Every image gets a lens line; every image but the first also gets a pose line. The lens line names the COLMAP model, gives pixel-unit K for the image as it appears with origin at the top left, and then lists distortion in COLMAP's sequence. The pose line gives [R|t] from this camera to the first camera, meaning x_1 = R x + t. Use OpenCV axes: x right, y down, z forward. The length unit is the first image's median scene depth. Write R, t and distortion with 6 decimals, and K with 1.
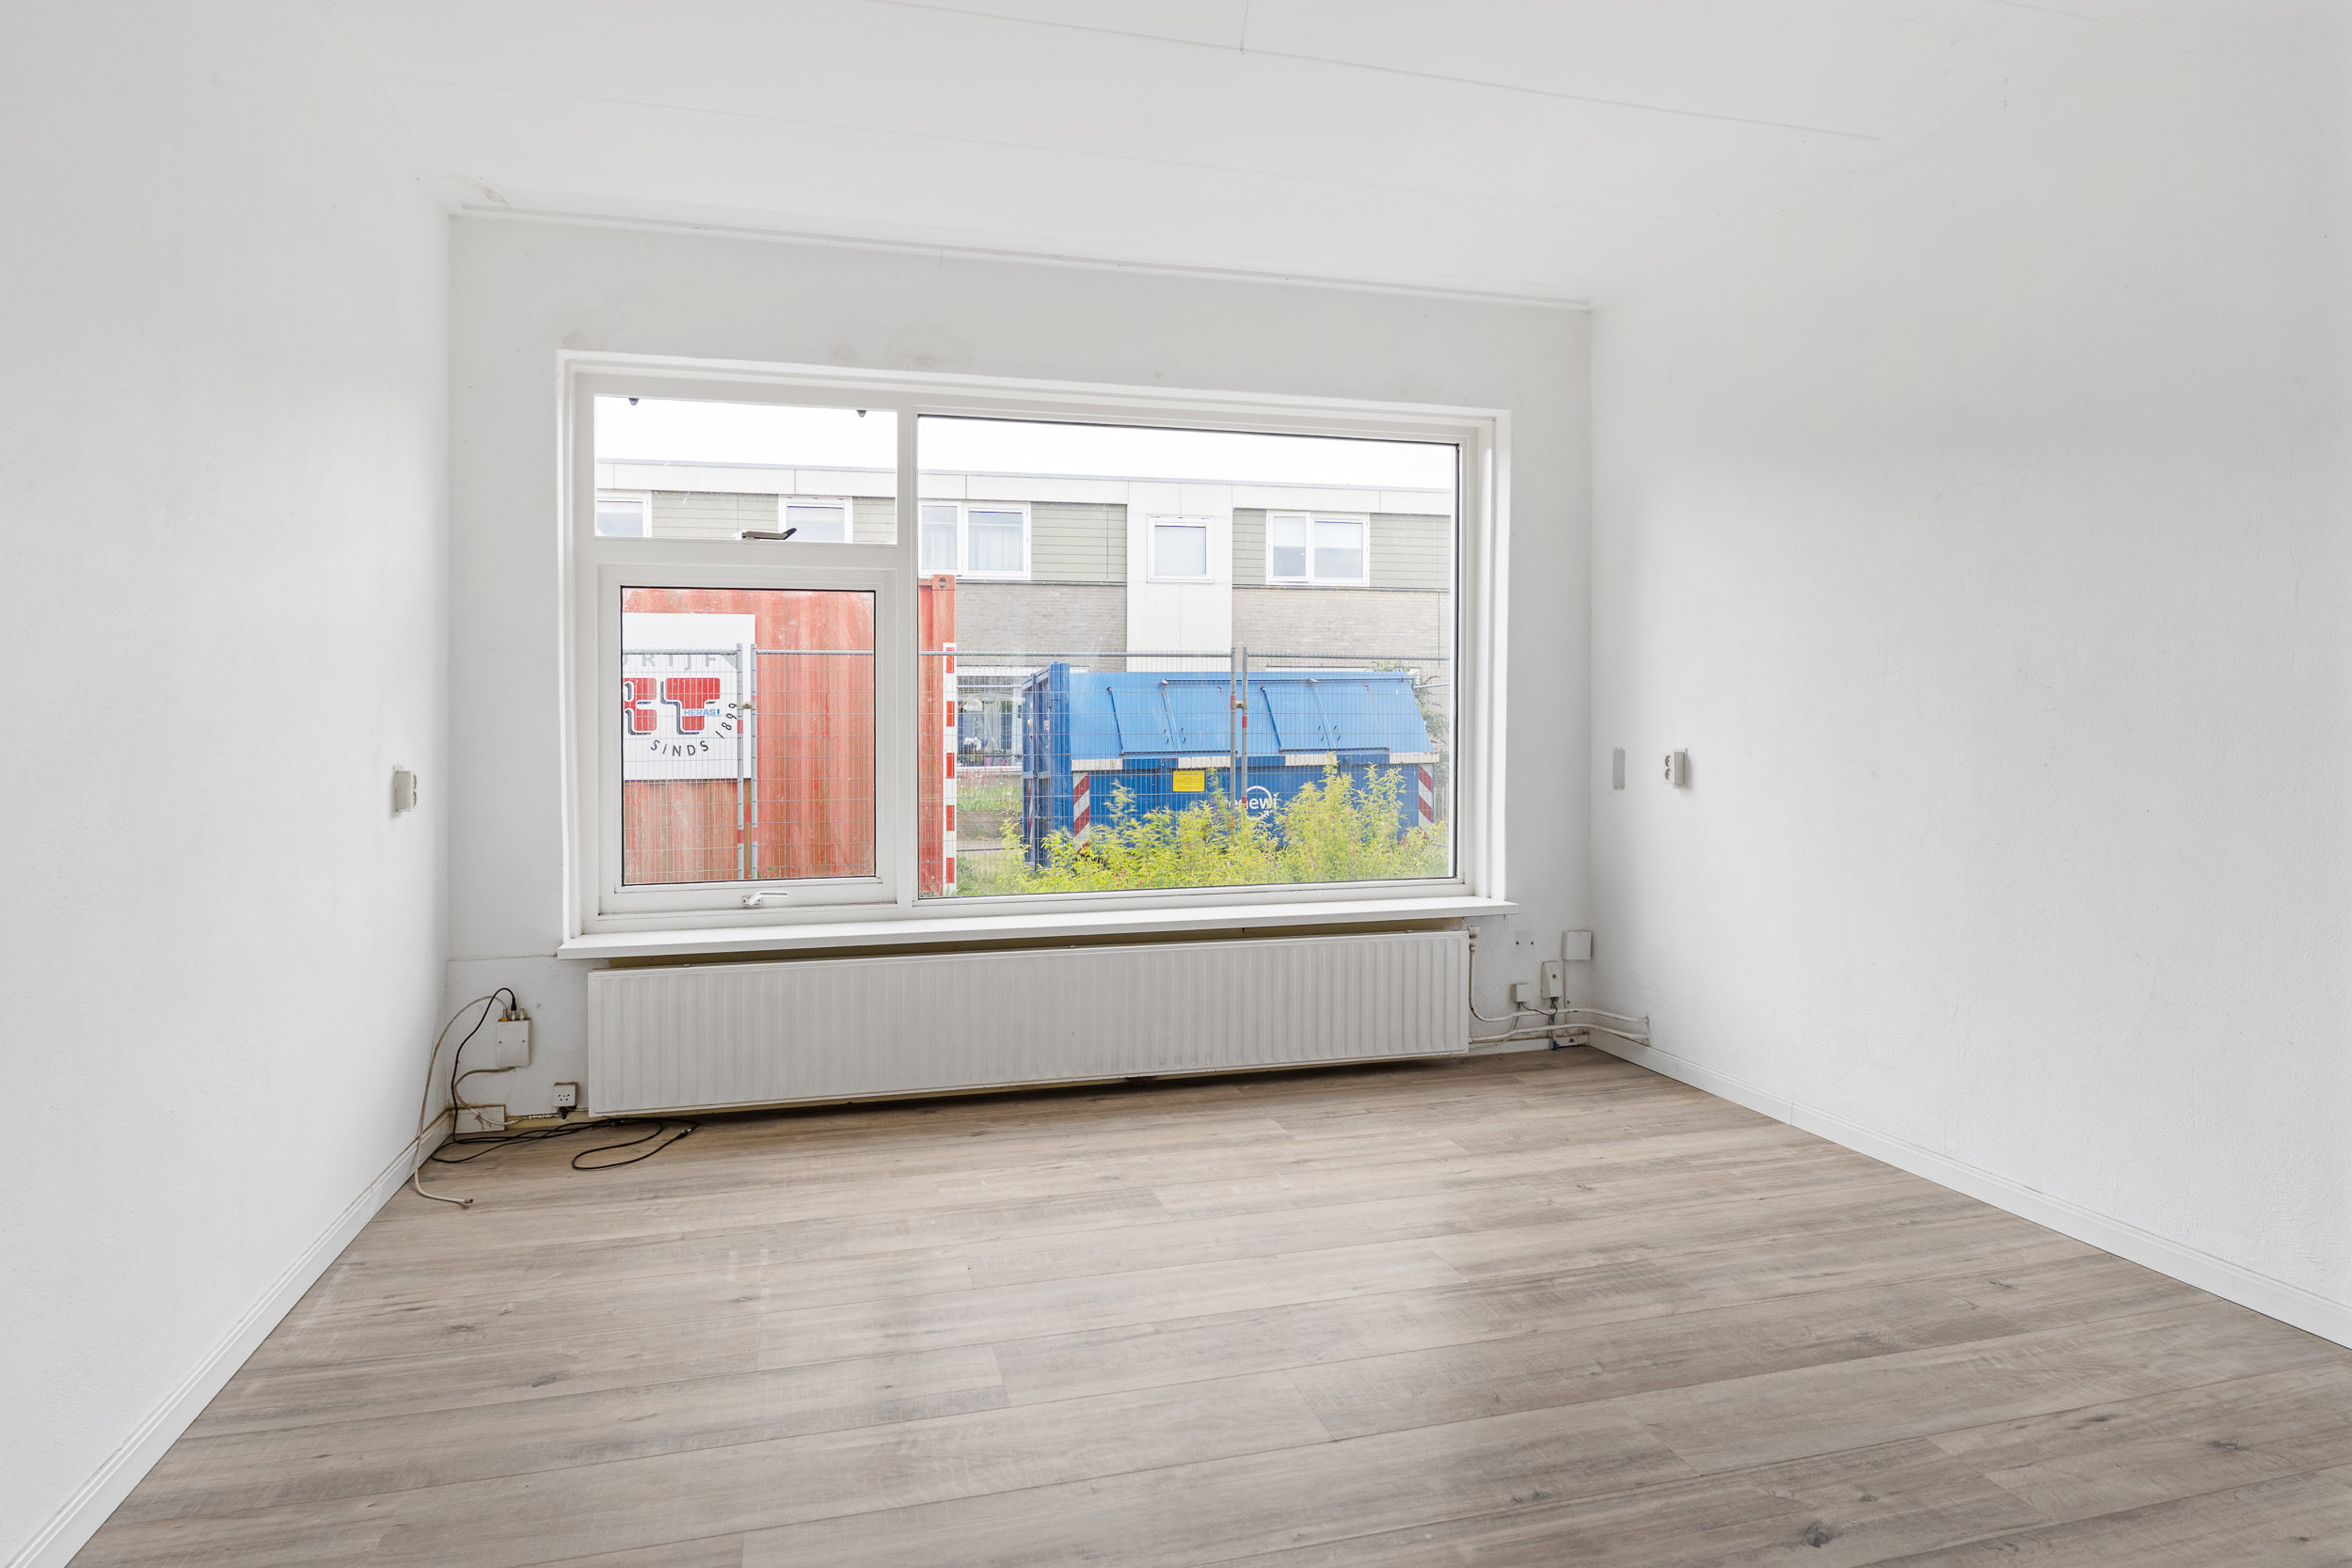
lens RADIAL K [[1336.2, 0, 1164.8], [0, 1336.2, 770.3], [0, 0, 1]] dist [-0.008162, 0.001640]
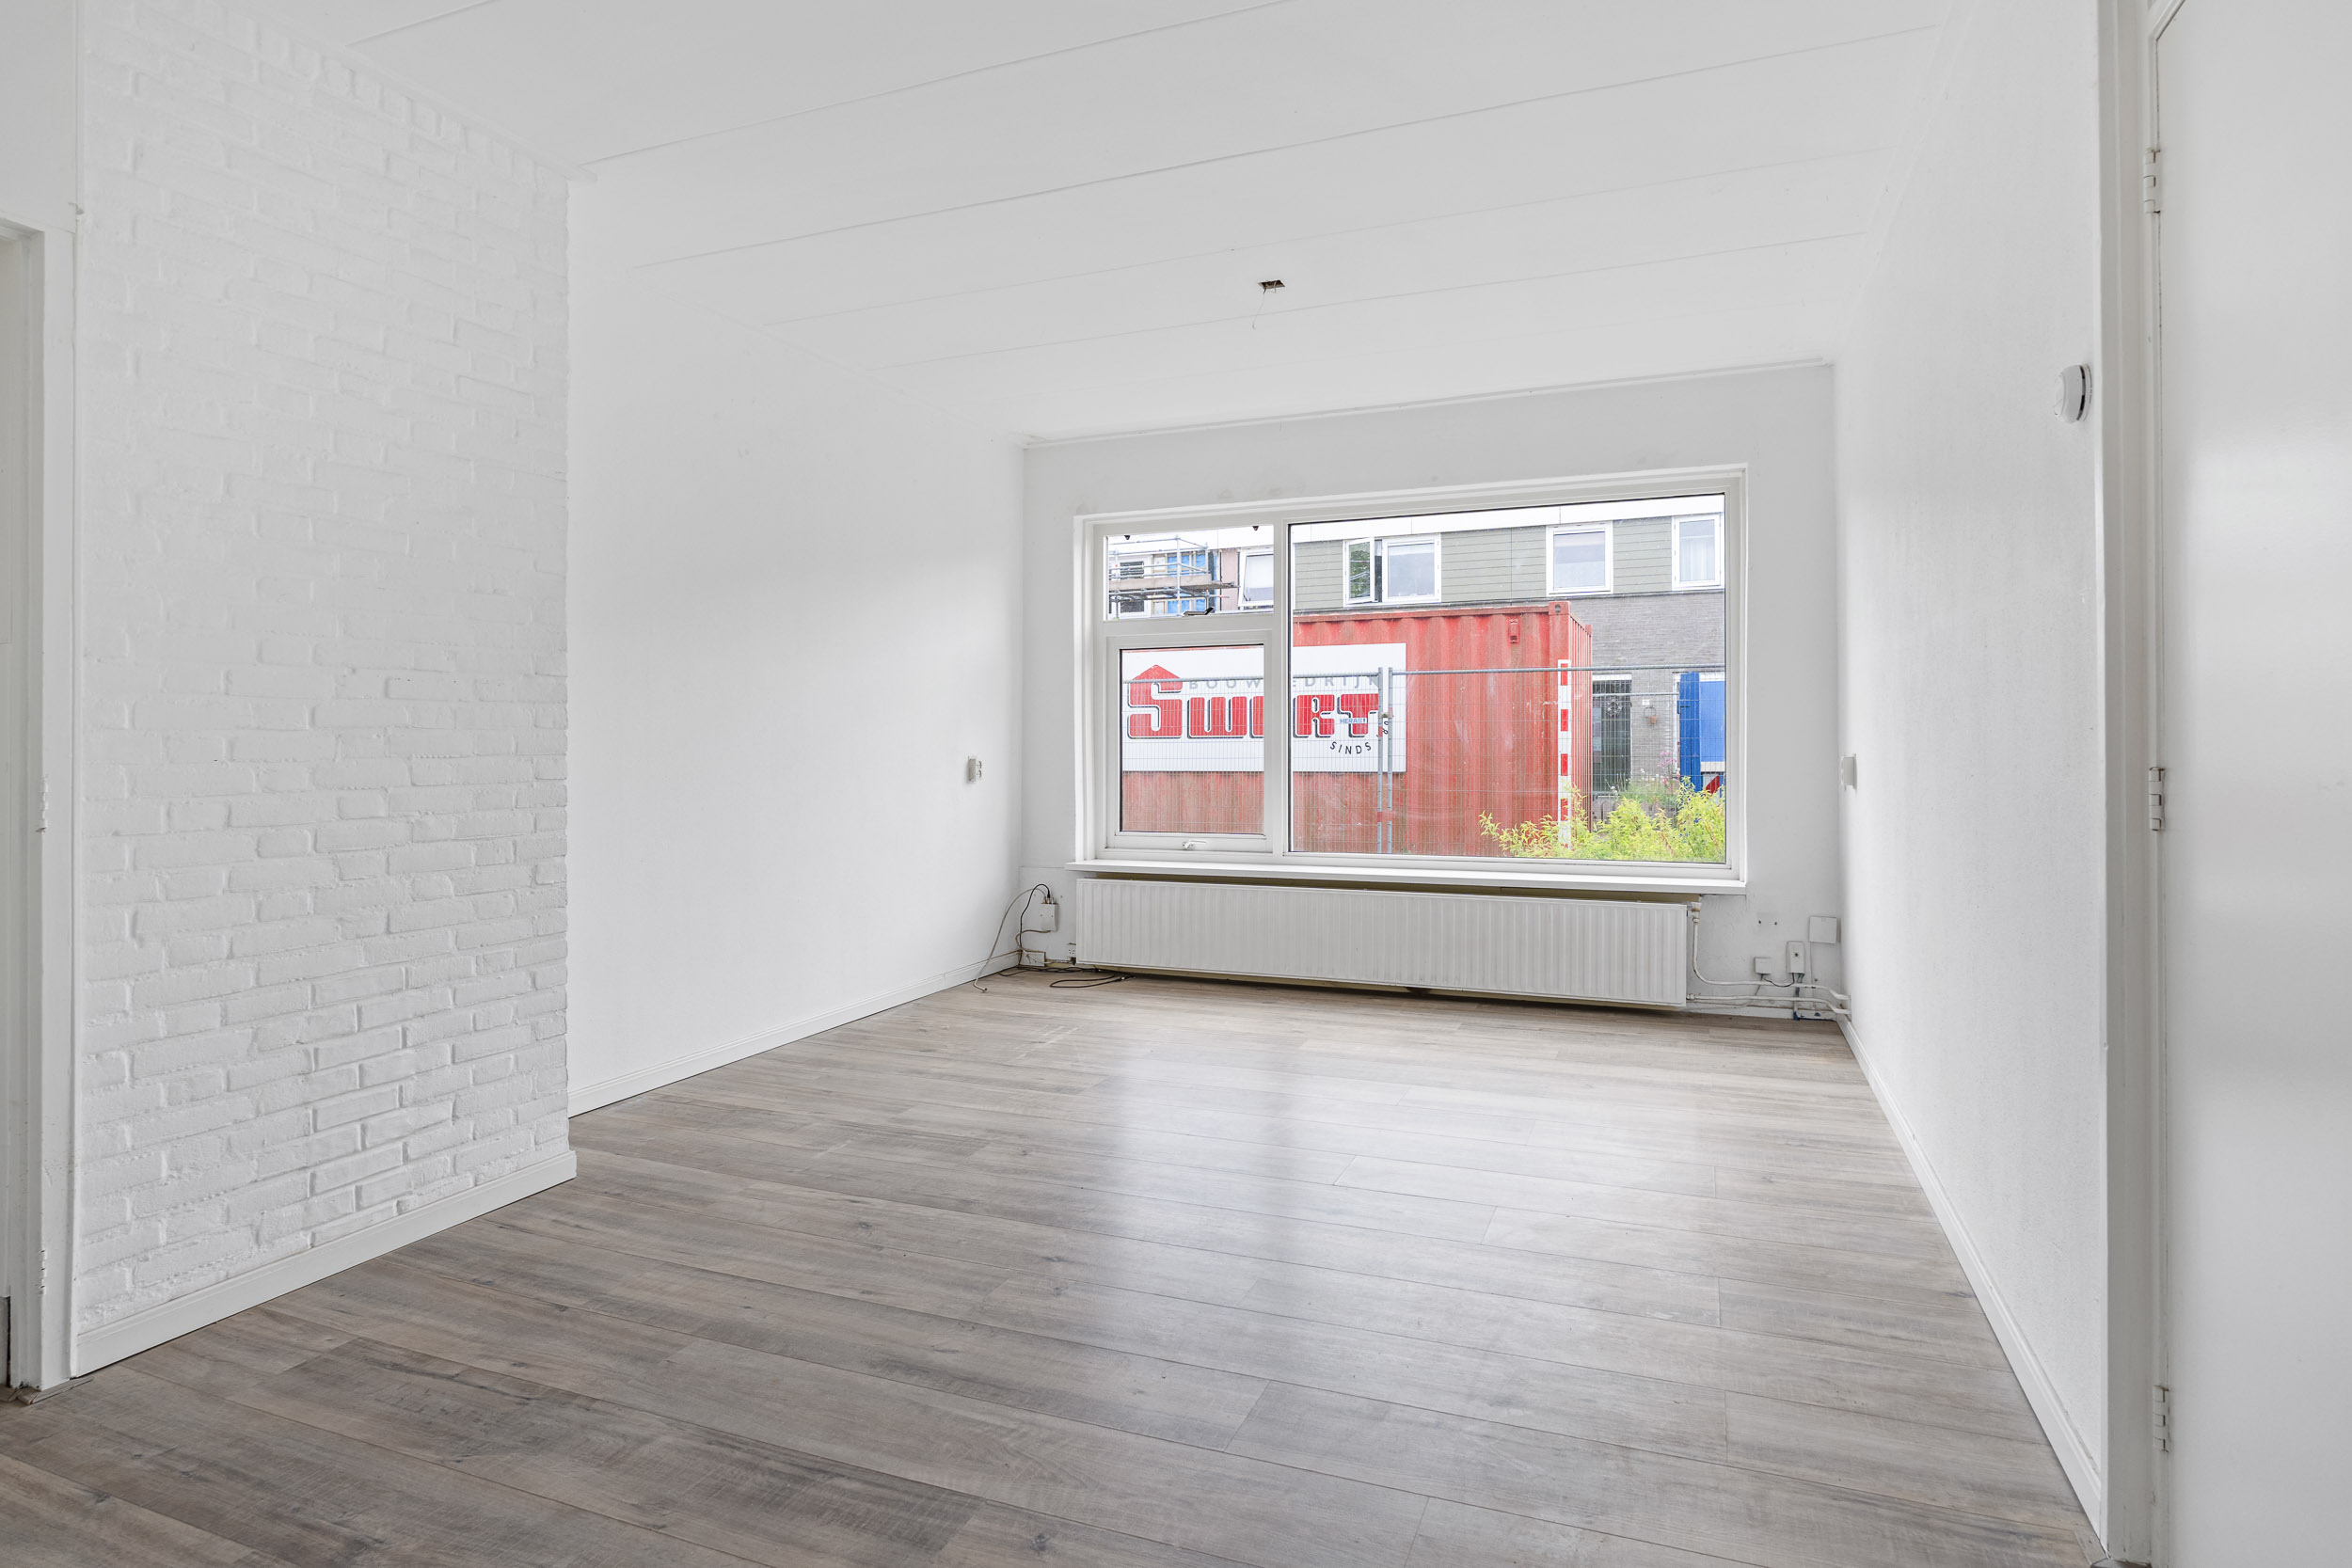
lens RADIAL K [[1268.1, 0, 1186.4], [0, 1268.1, 744.1], [0, 0, 1]] dist [0.002156, 0.002760]
pose [[0.796915, 0.004720, -0.604073, 0.581696], [-0.016905, 0.999752, -0.014491, 0.000493], [0.603855, 0.021761, 0.796797, -0.190629]]
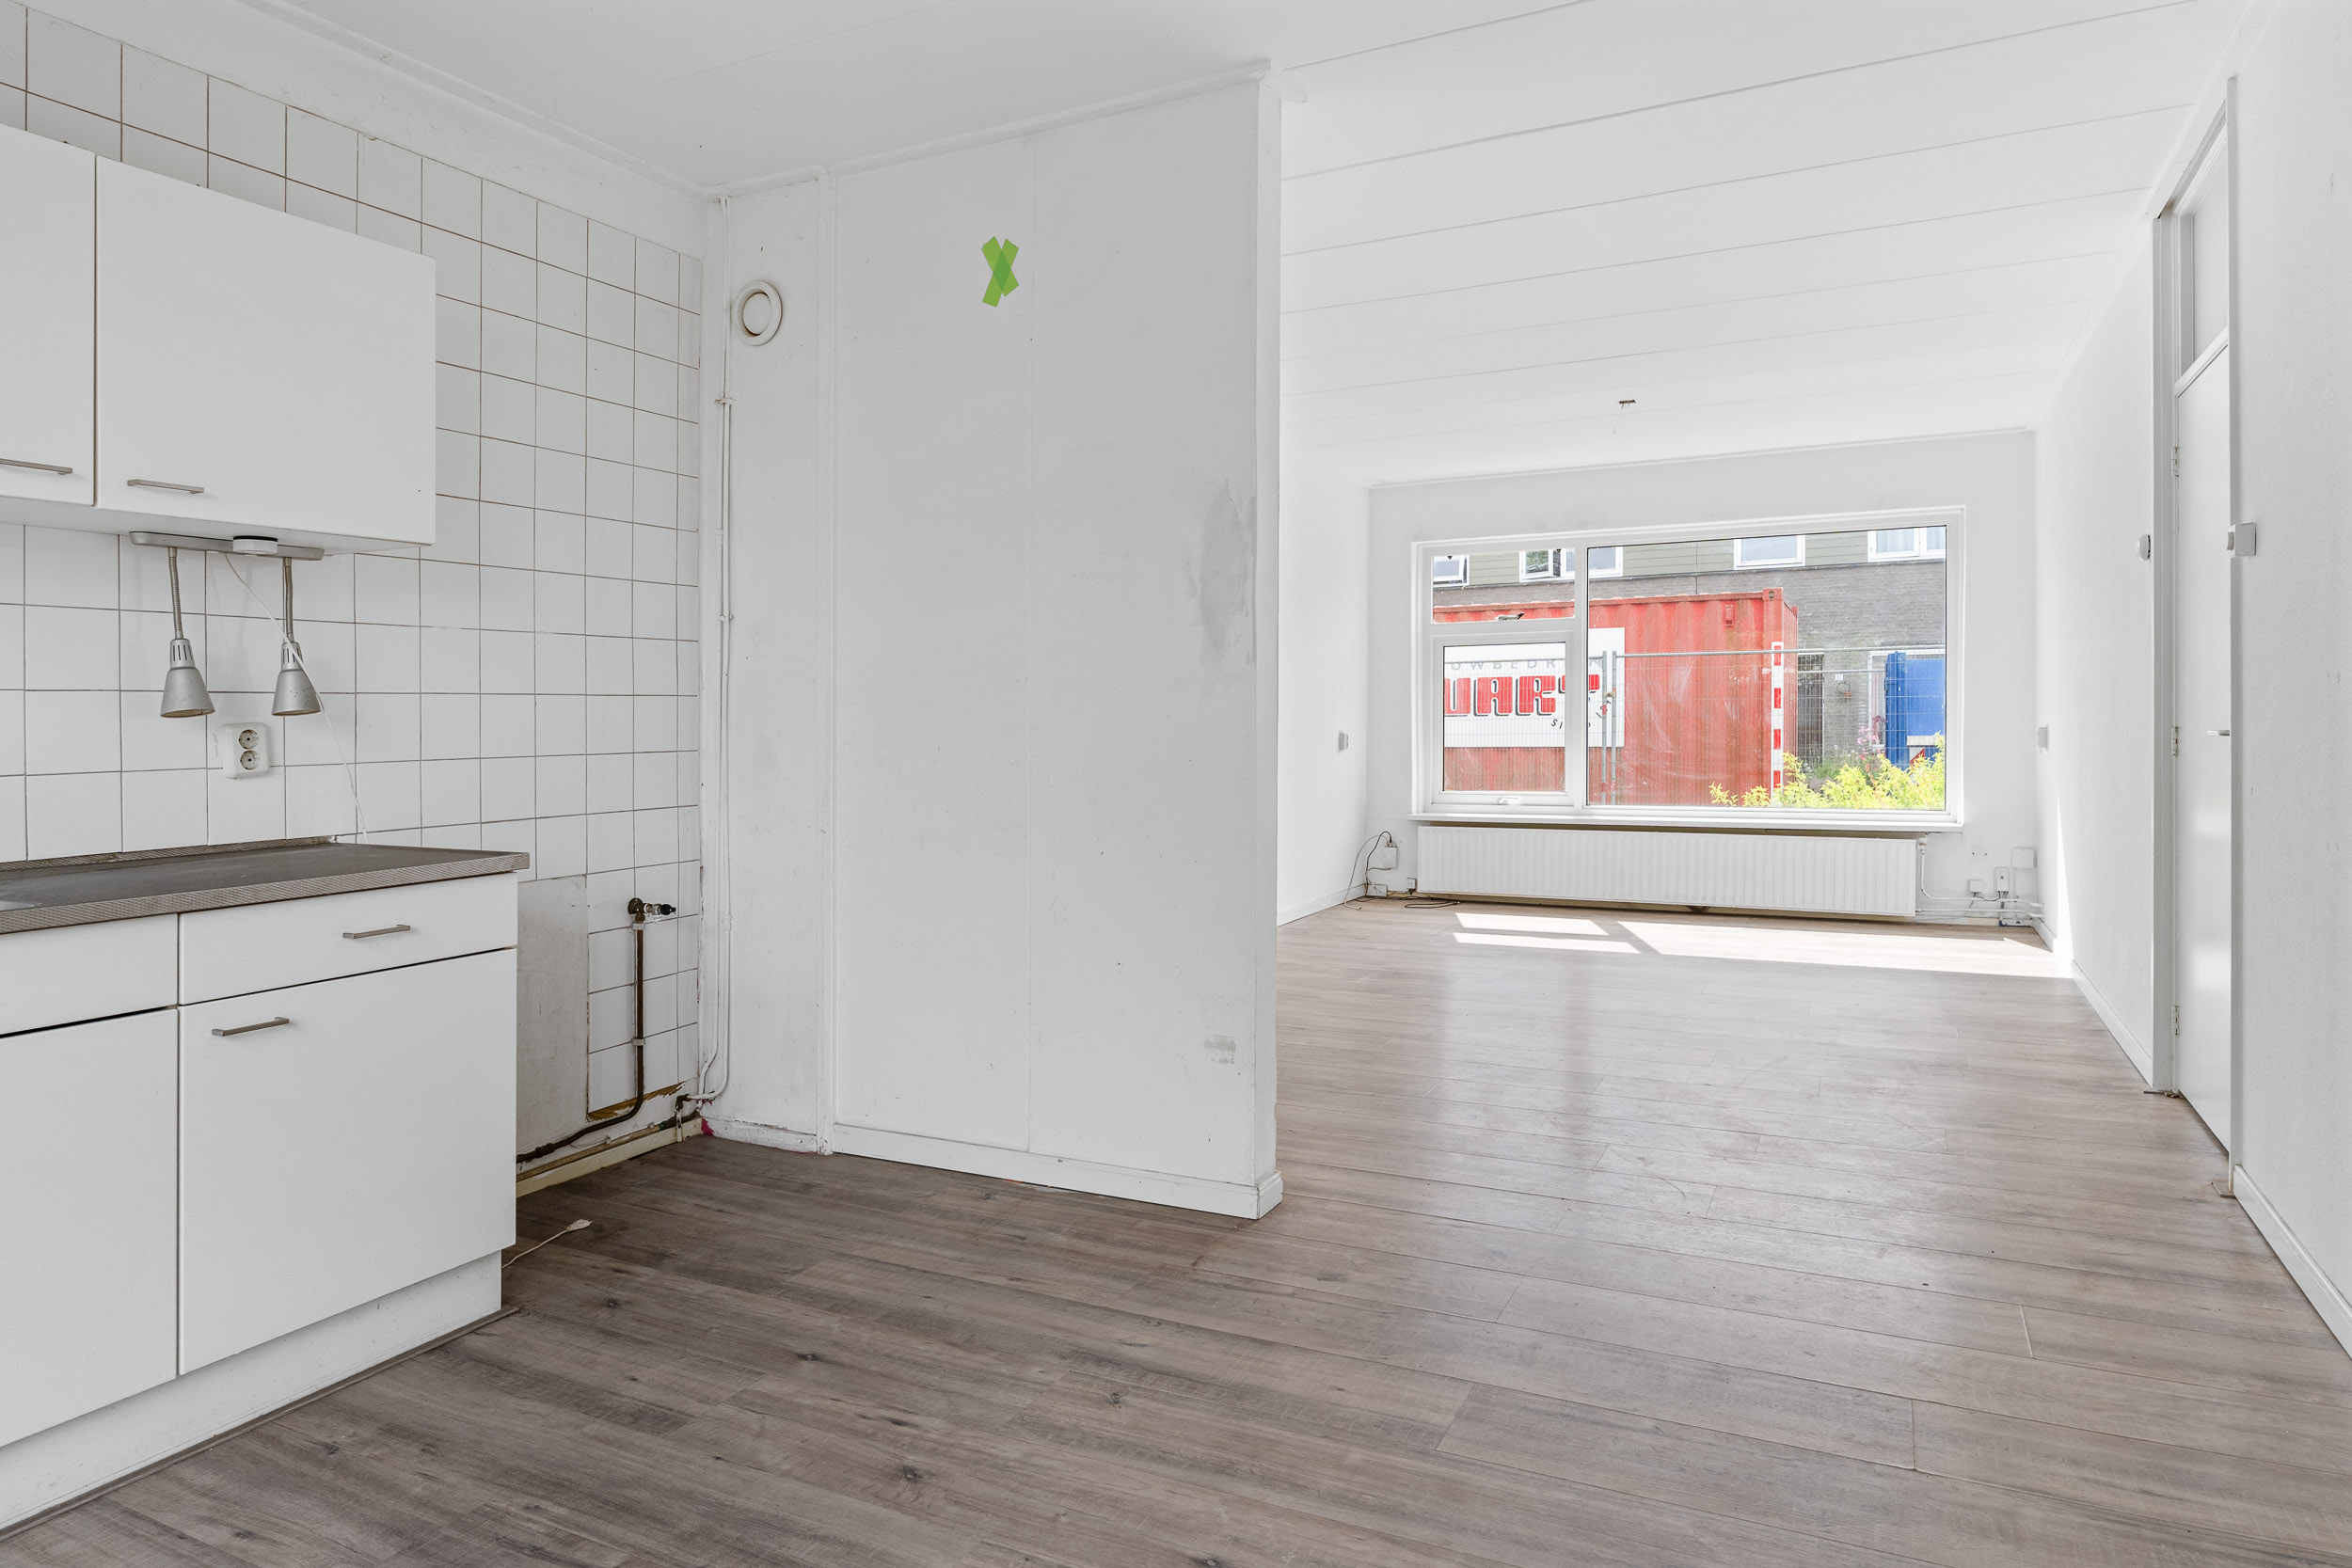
lens RADIAL K [[1409.7, 0, 1178.5], [0, 1409.7, 750.6], [0, 0, 1]] dist [0.005155, -0.001127]
pose [[0.747193, 0.013599, -0.664467, 0.718110], [-0.013162, 0.999897, 0.005663, 0.017031], [0.664476, 0.004514, 0.747296, -0.882057]]
